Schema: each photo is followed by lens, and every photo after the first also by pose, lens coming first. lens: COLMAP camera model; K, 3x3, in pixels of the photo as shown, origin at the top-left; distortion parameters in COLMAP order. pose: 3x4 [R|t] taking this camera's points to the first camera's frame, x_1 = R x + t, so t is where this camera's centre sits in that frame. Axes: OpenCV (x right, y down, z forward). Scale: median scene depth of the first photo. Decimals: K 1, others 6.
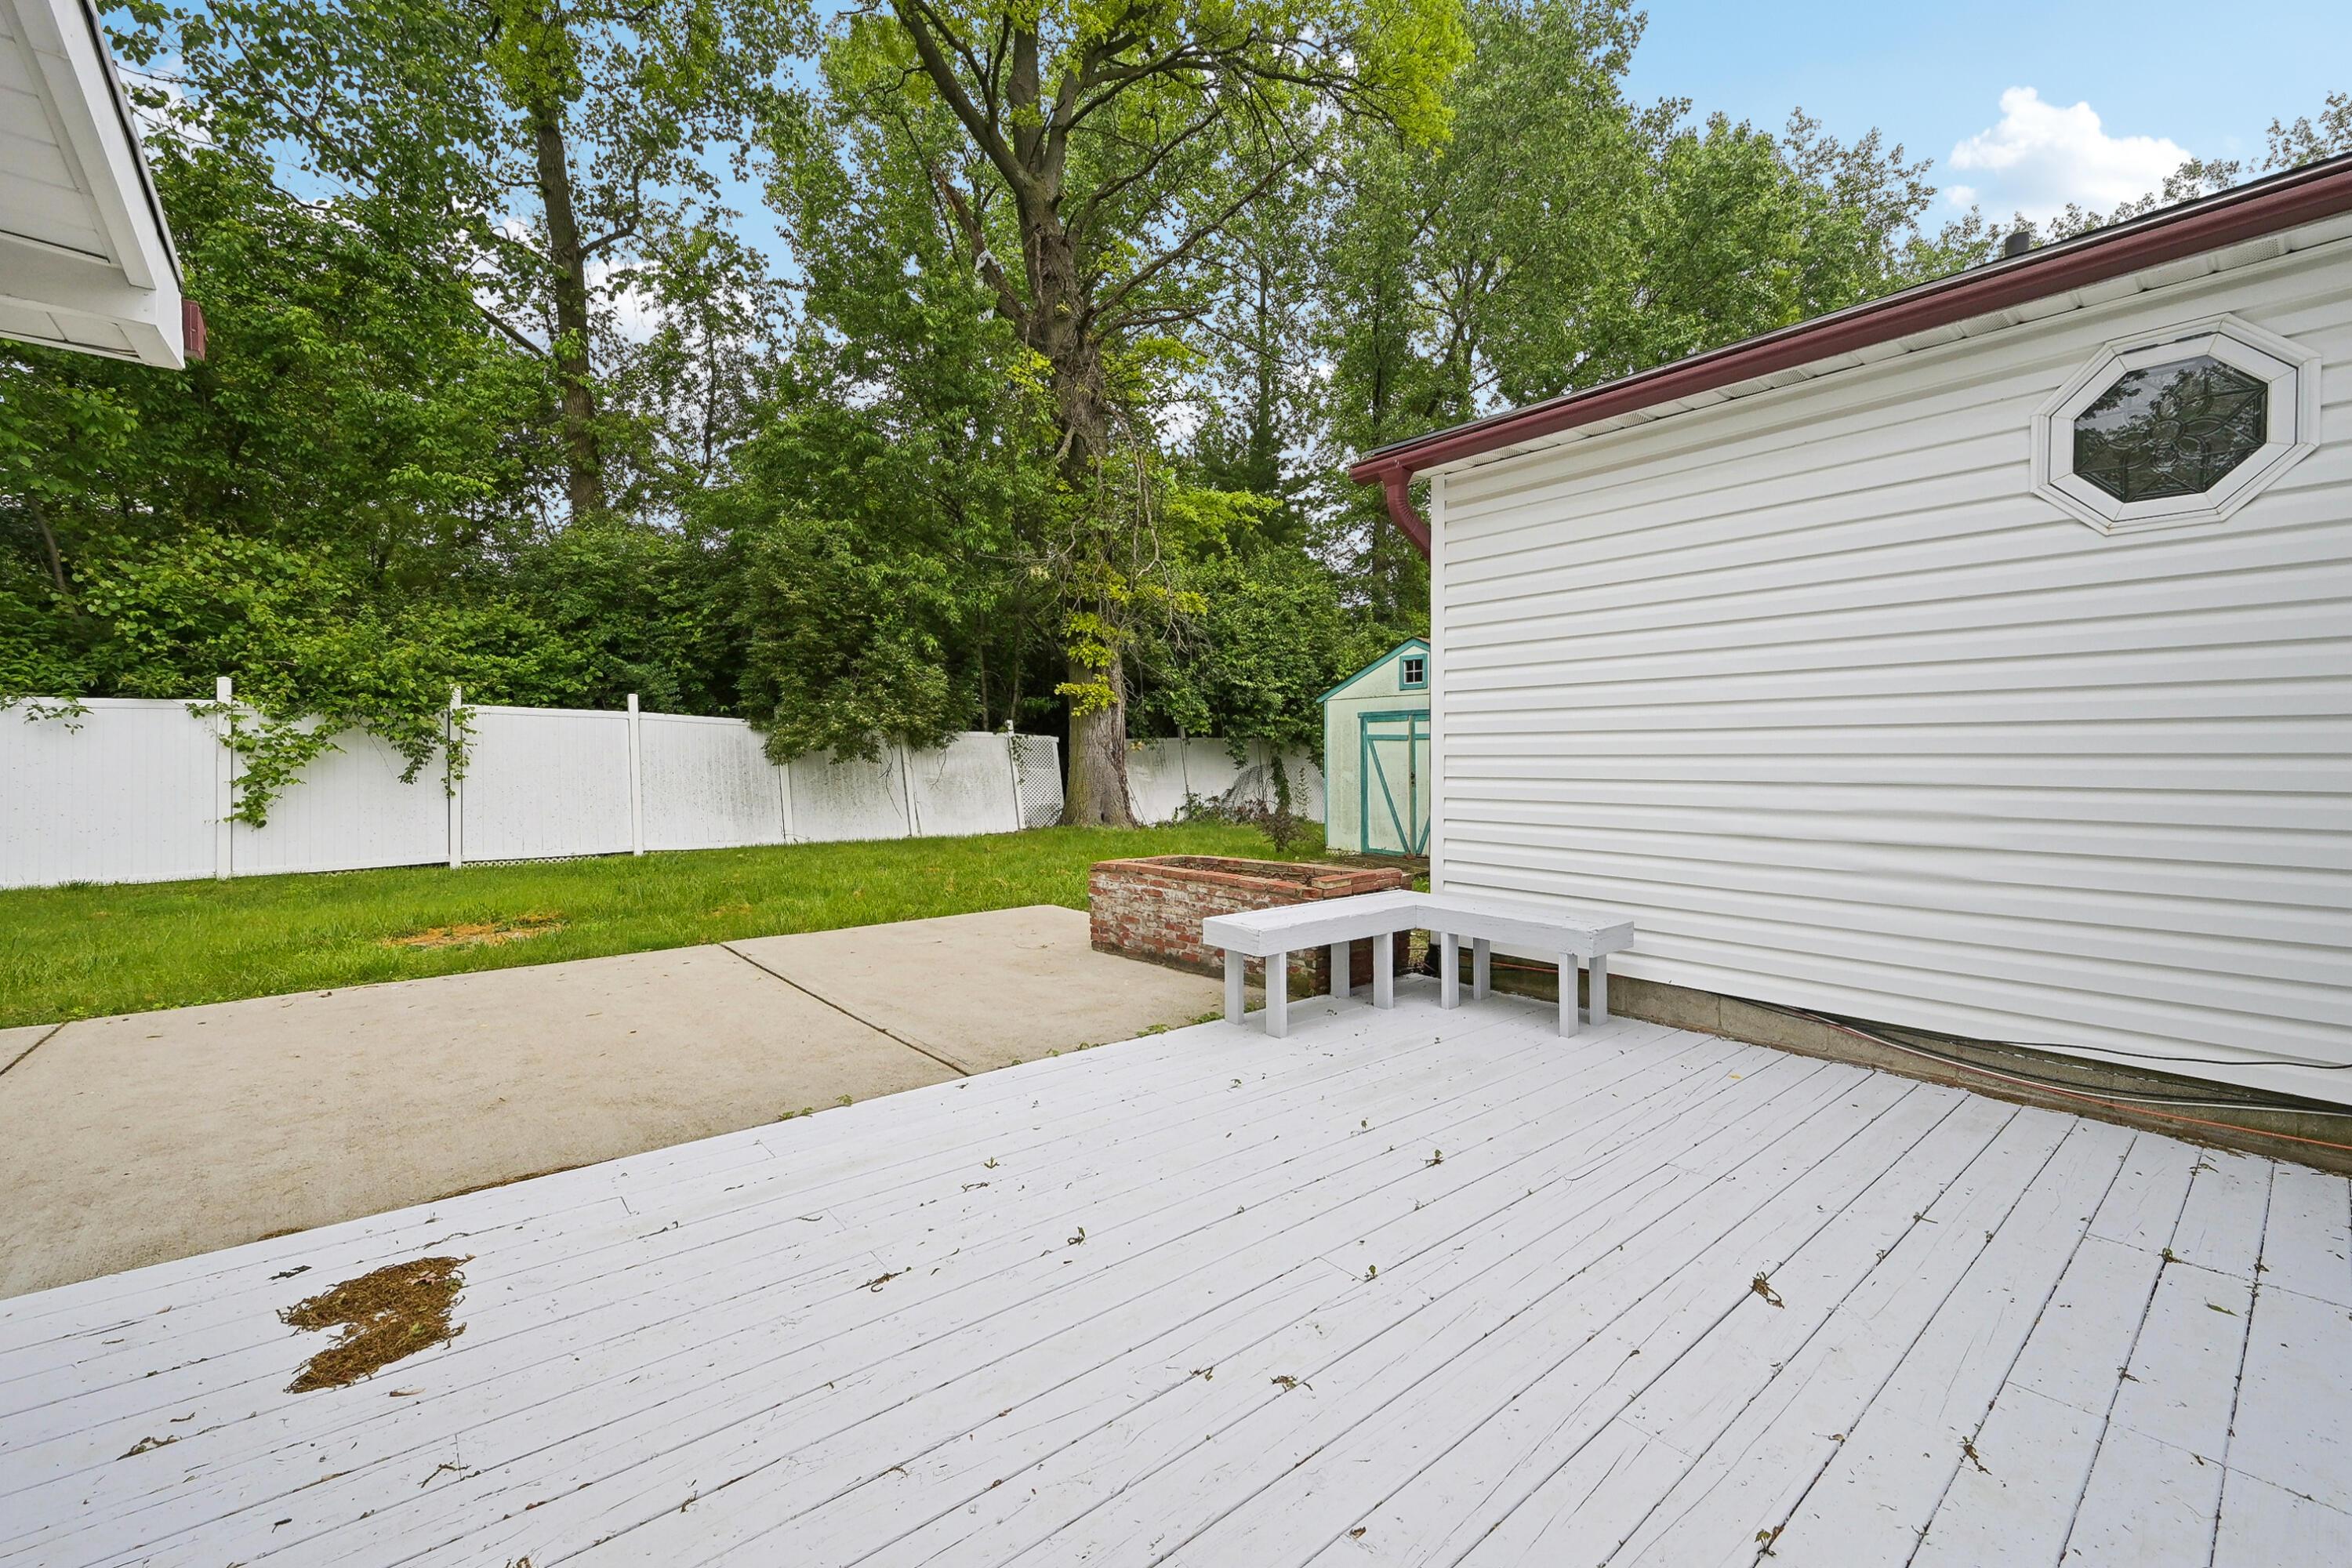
lens RADIAL K [[961.6, 0, 1173.9], [0, 961.6, 772.8], [0, 0, 1]] dist [-0.001899, 0.000225]
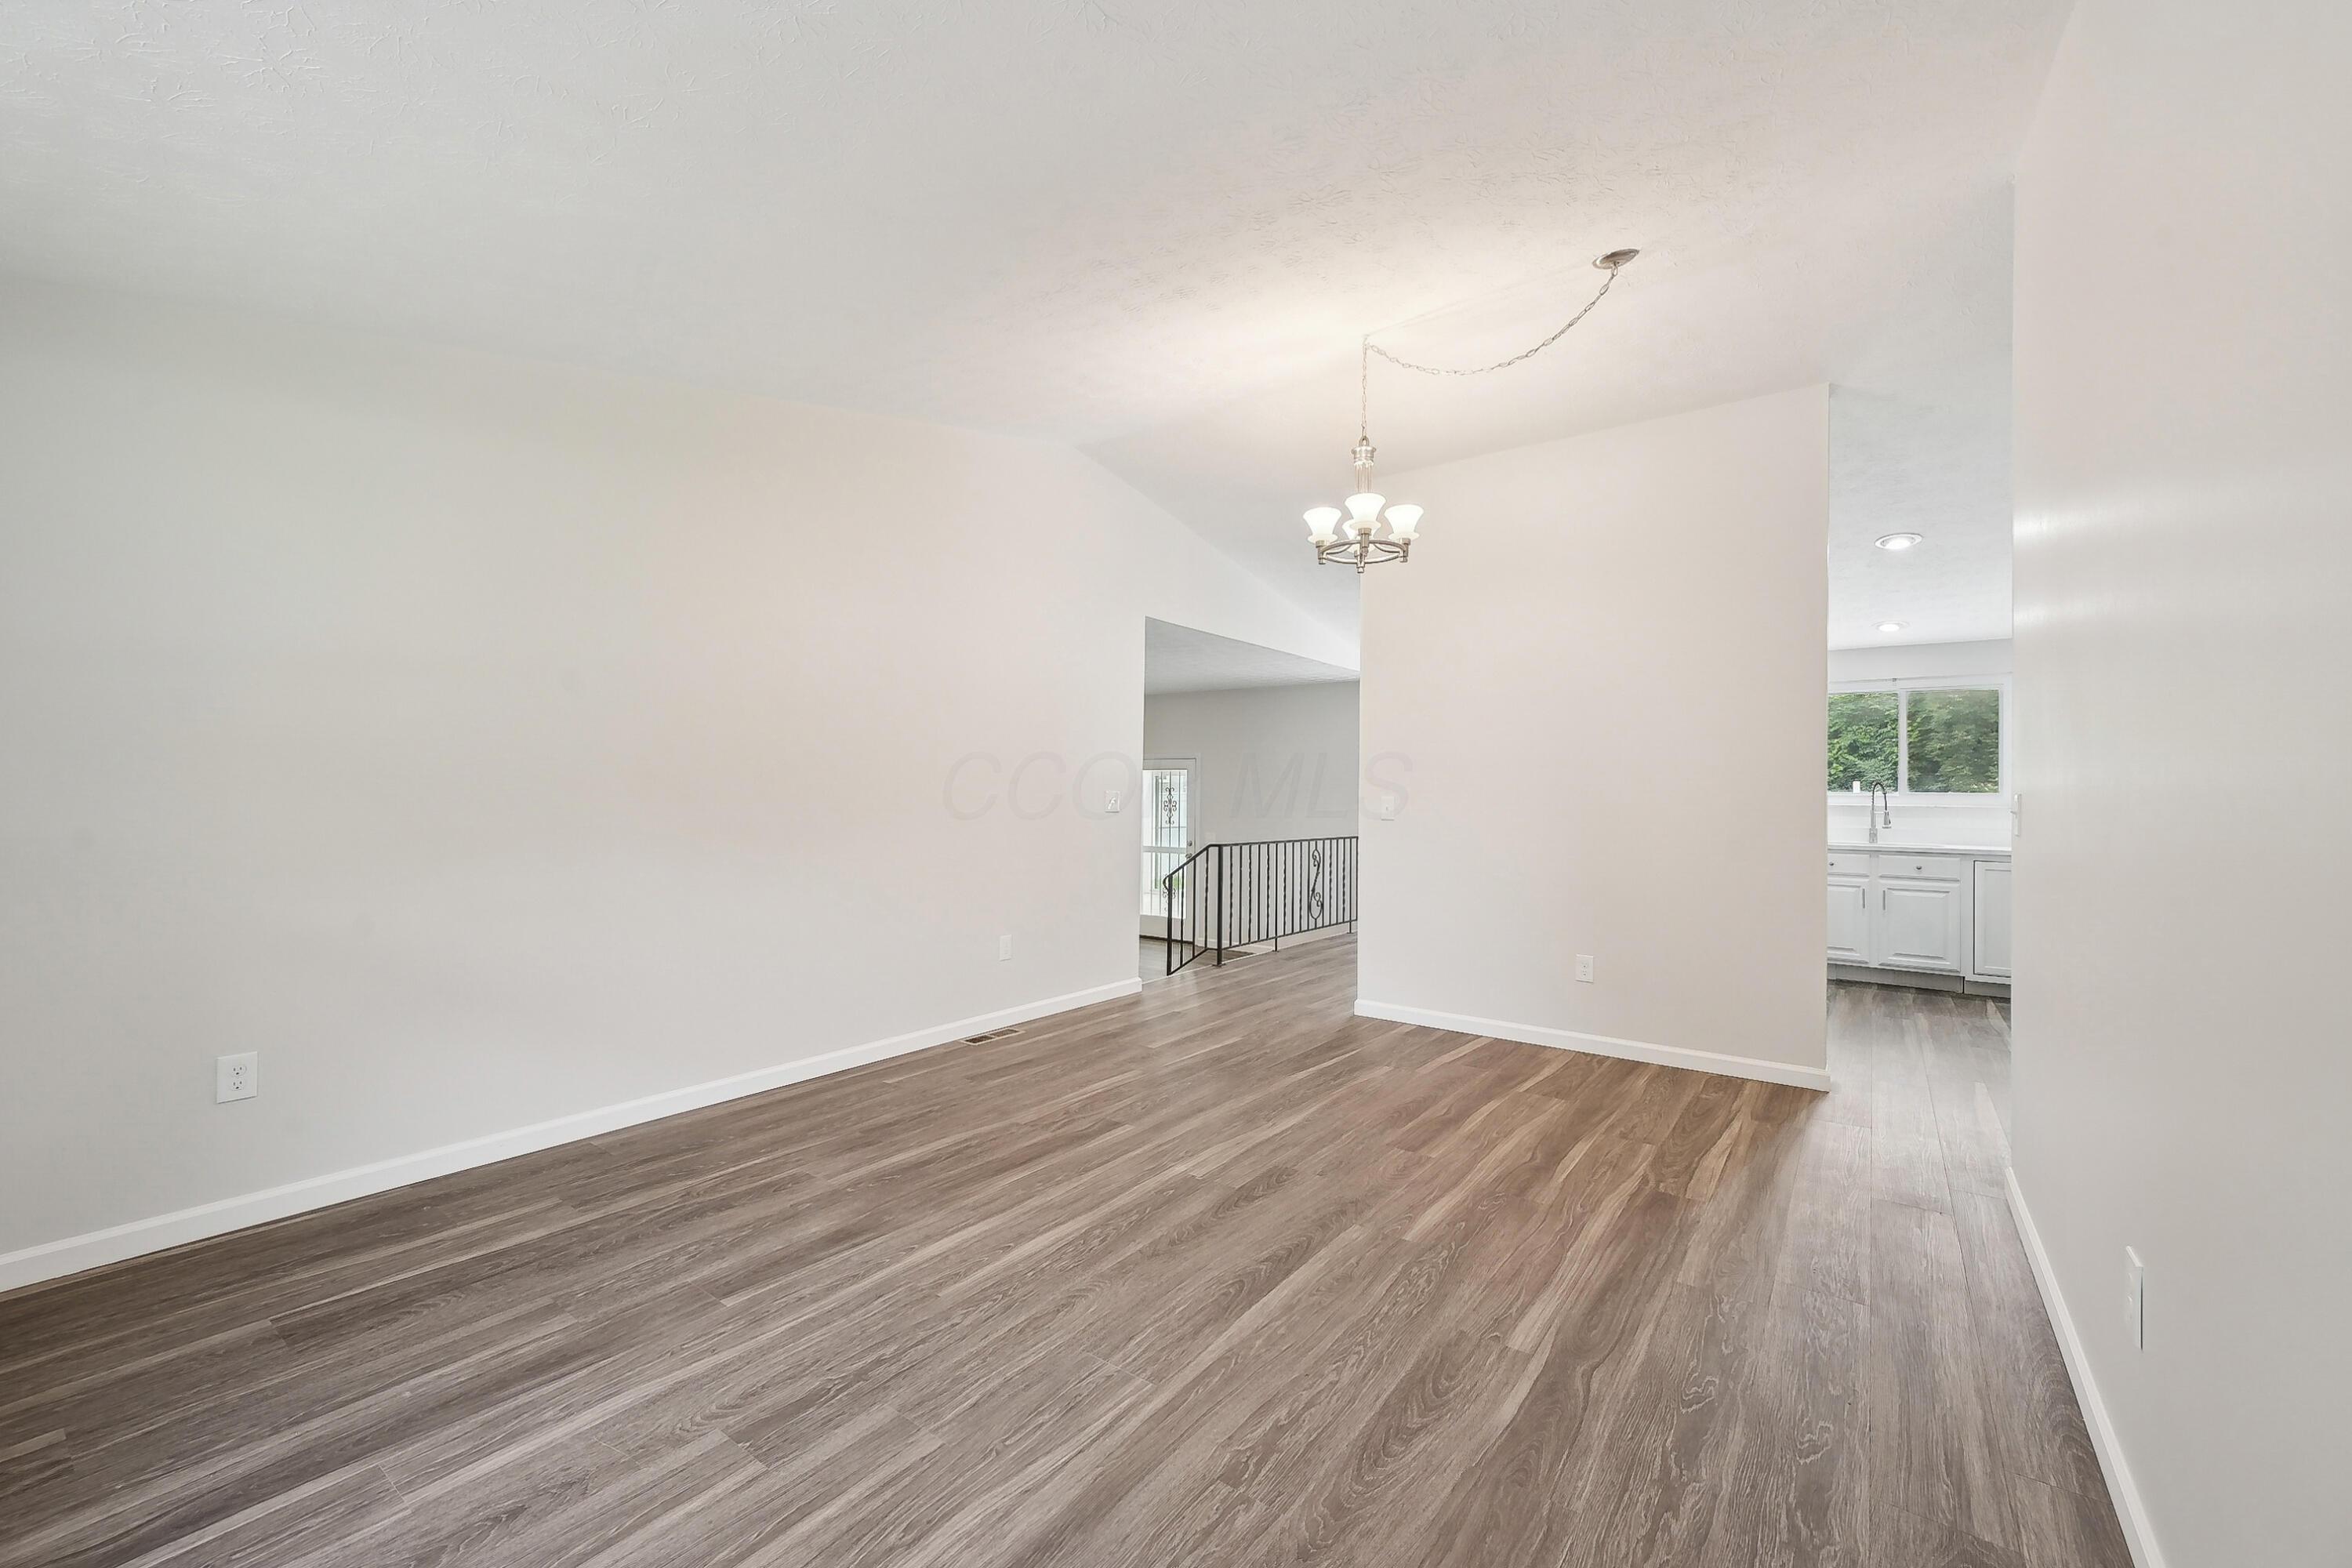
lens RADIAL K [[943.9, 0, 1167.7], [0, 943.9, 789.2], [0, 0, 1]] dist [0.004954, 0.000441]
pose [[0.233901, -0.000811, -0.972260, 0.789899], [-0.017995, 0.999825, -0.005163, -0.048662], [0.972094, 0.018704, 0.233845, -0.525596]]
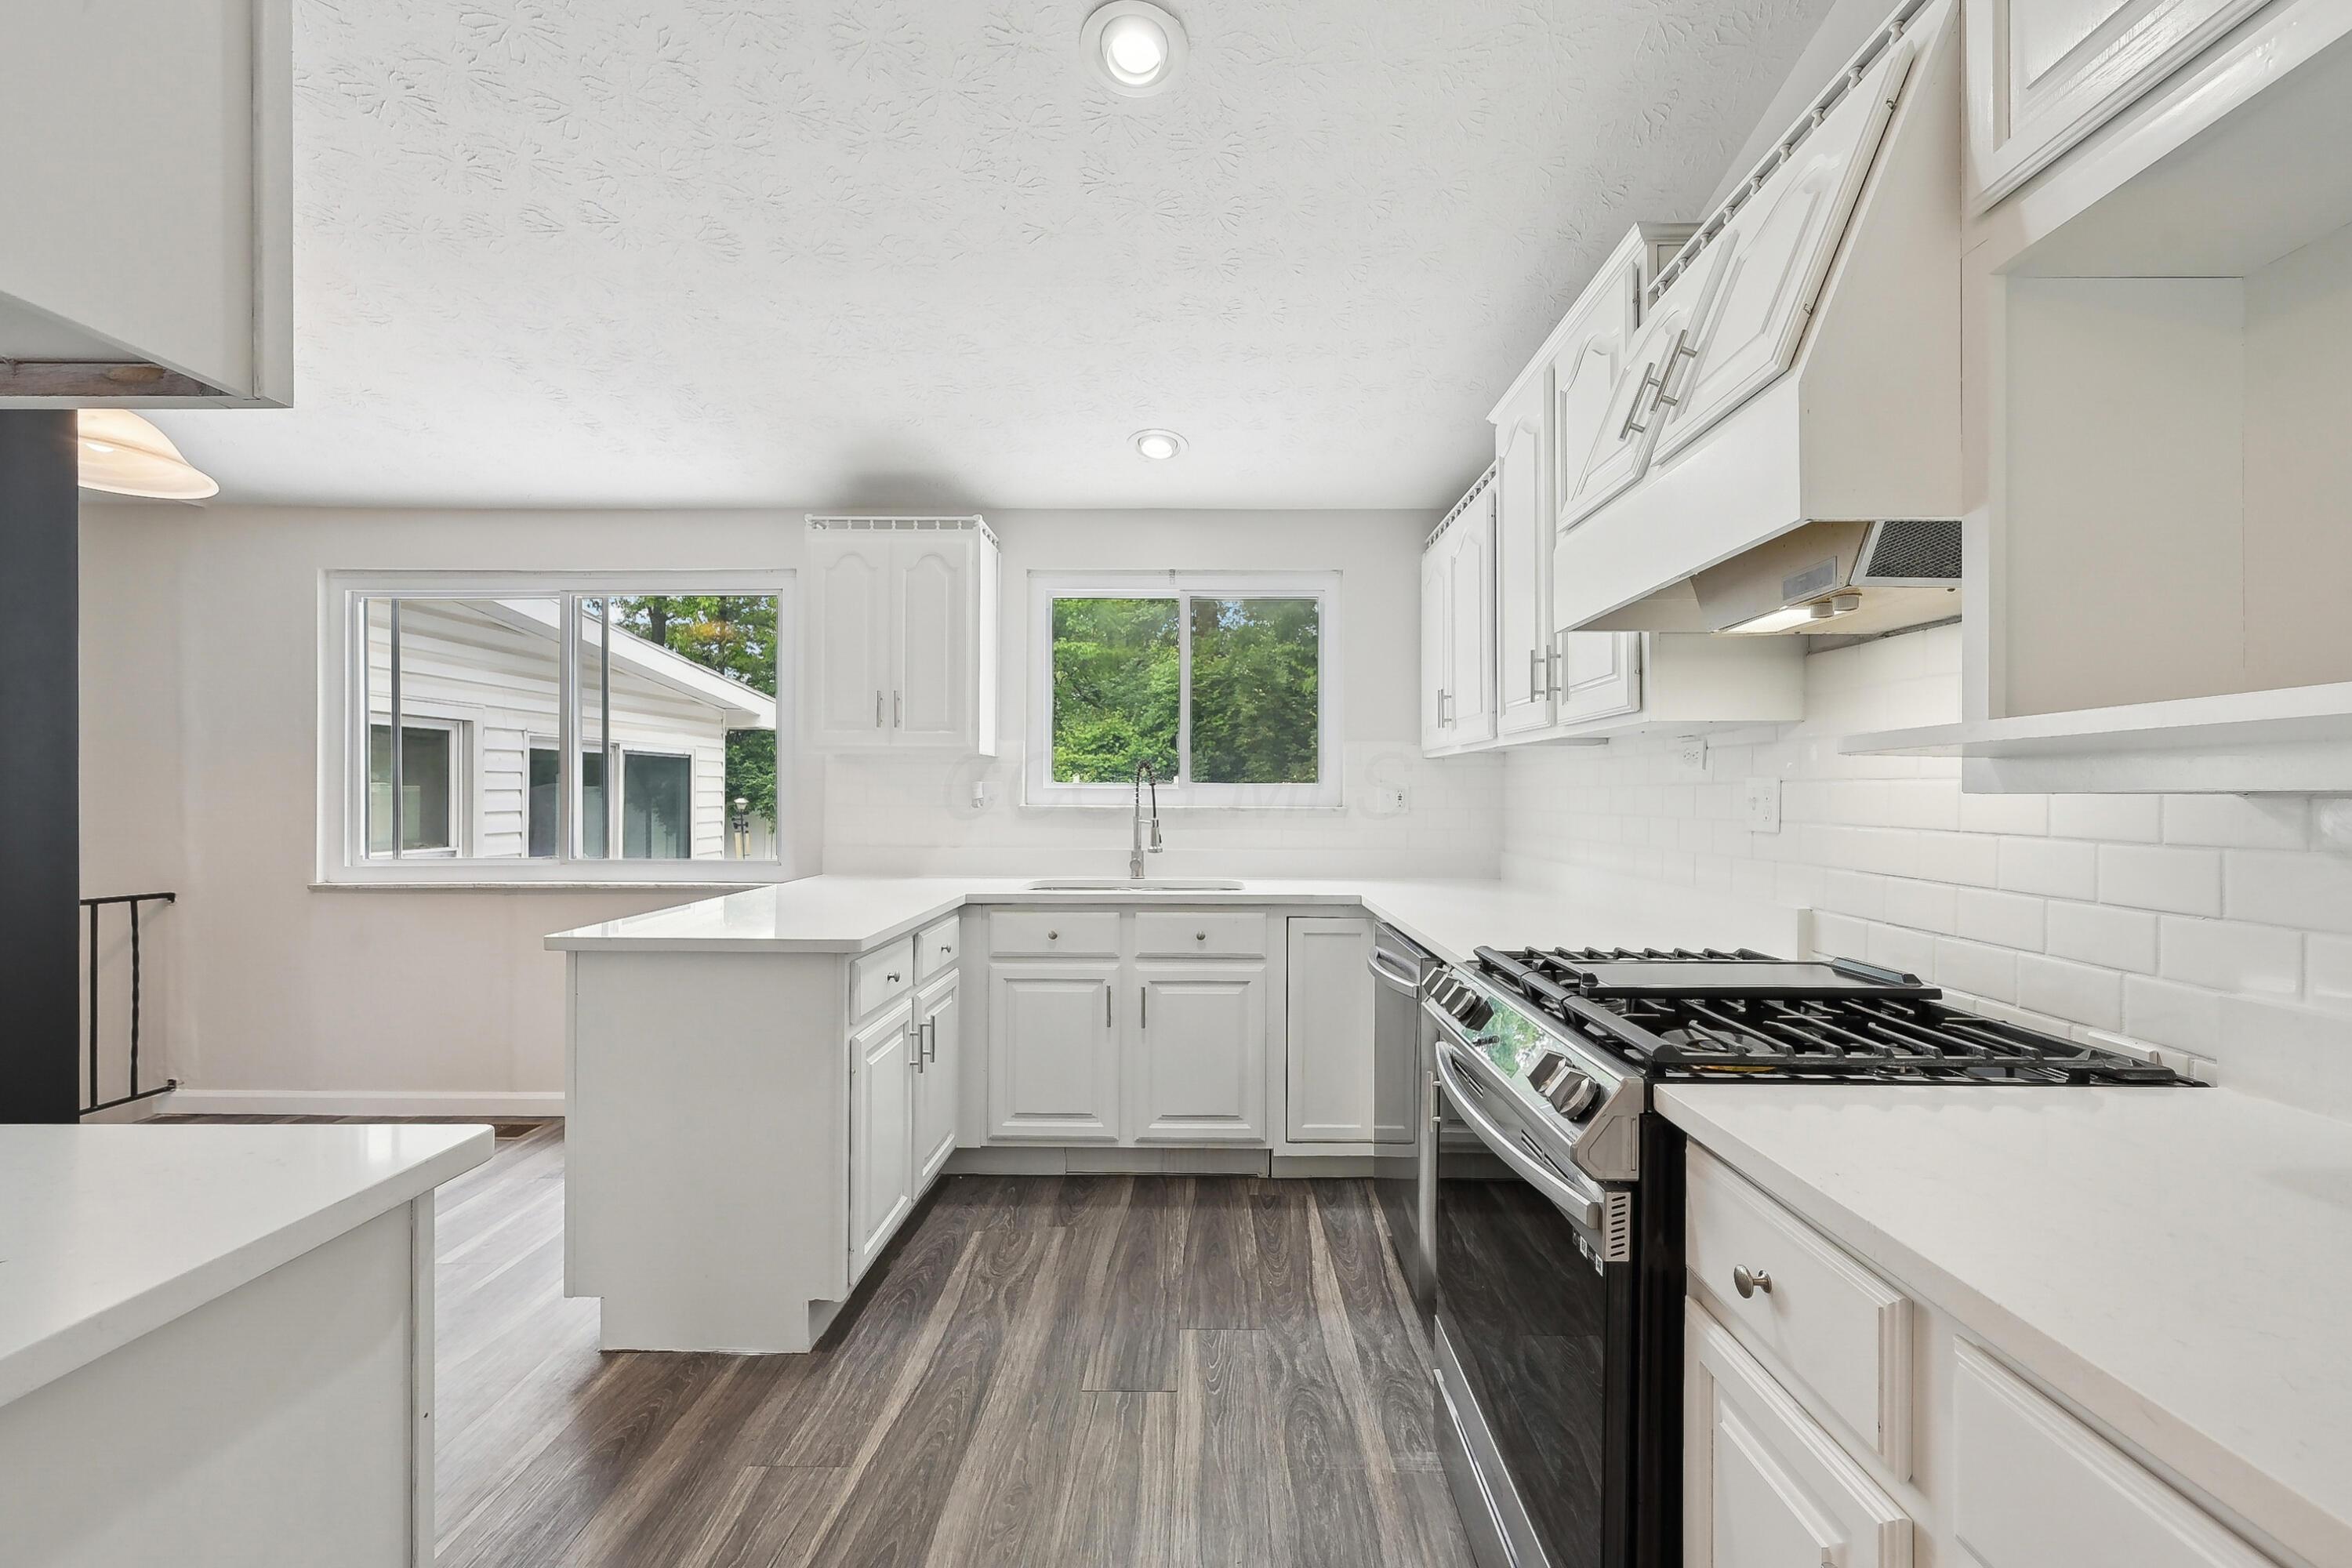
lens RADIAL K [[1051.6, 0, 1182.4], [0, 1051.6, 790.1], [0, 0, 1]] dist [0.000197, 0.000007]
pose [[0.755912, 0.000020, -0.654673, 0.561715], [-0.010259, 0.999878, -0.011814, -0.050977], [0.654593, 0.015647, 0.755820, -0.219330]]
